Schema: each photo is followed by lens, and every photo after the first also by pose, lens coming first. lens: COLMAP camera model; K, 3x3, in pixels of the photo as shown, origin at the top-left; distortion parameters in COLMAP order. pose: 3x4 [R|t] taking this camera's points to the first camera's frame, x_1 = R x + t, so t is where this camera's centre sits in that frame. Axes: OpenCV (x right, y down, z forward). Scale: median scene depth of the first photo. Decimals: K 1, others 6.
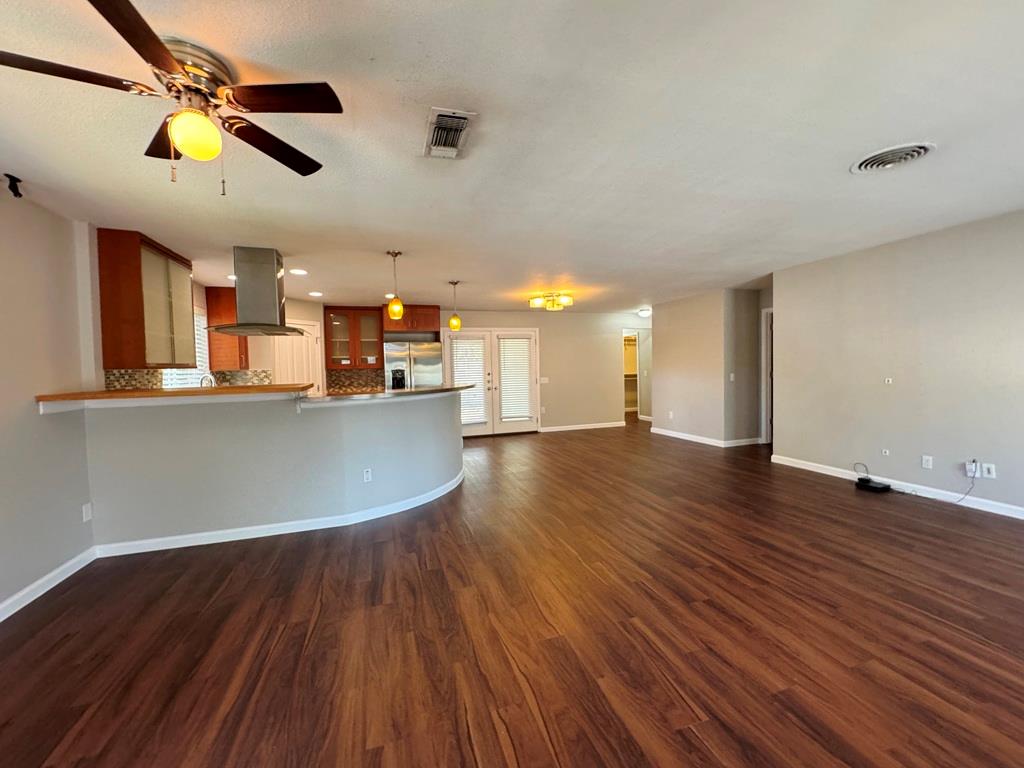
lens RADIAL K [[410.0, 0, 511.7], [0, 410.0, 382.7], [0, 0, 1]] dist [-0.005947, 0.000417]
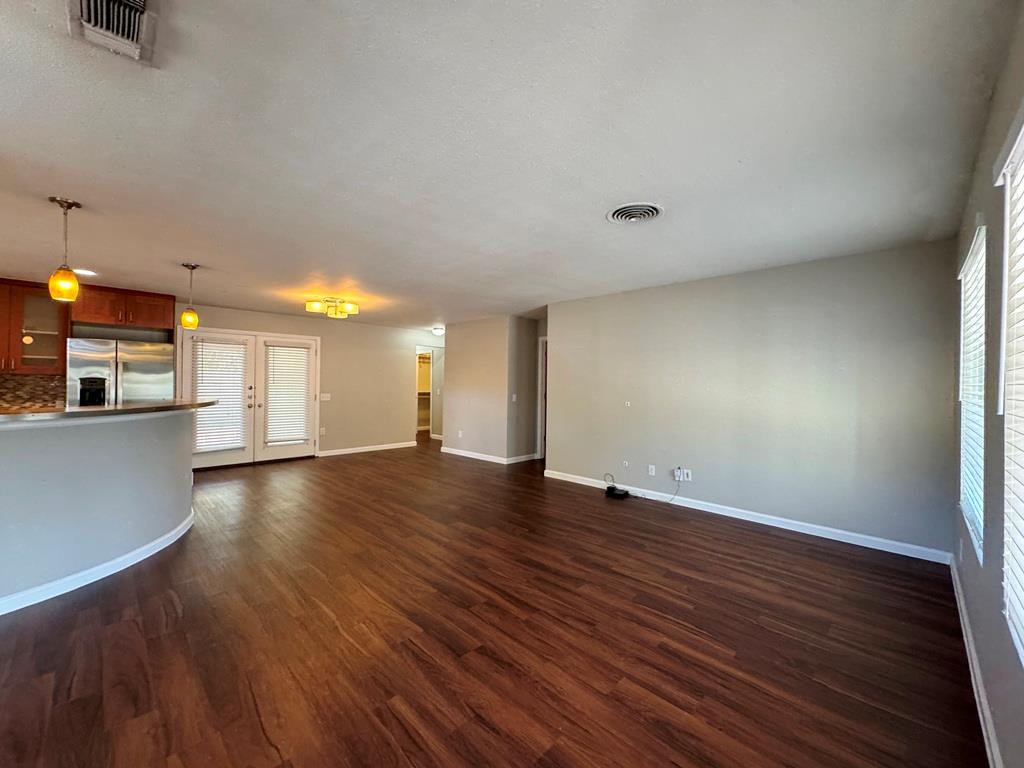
lens RADIAL K [[410.0, 0, 511.4], [0, 410.0, 384.1], [0, 0, 1]] dist [-0.005947, 0.000417]
pose [[0.886497, 0.034777, 0.461425, 0.063557], [-0.017112, 0.998954, -0.042413, -0.006665], [-0.462418, 0.029703, 0.886165, 0.091895]]
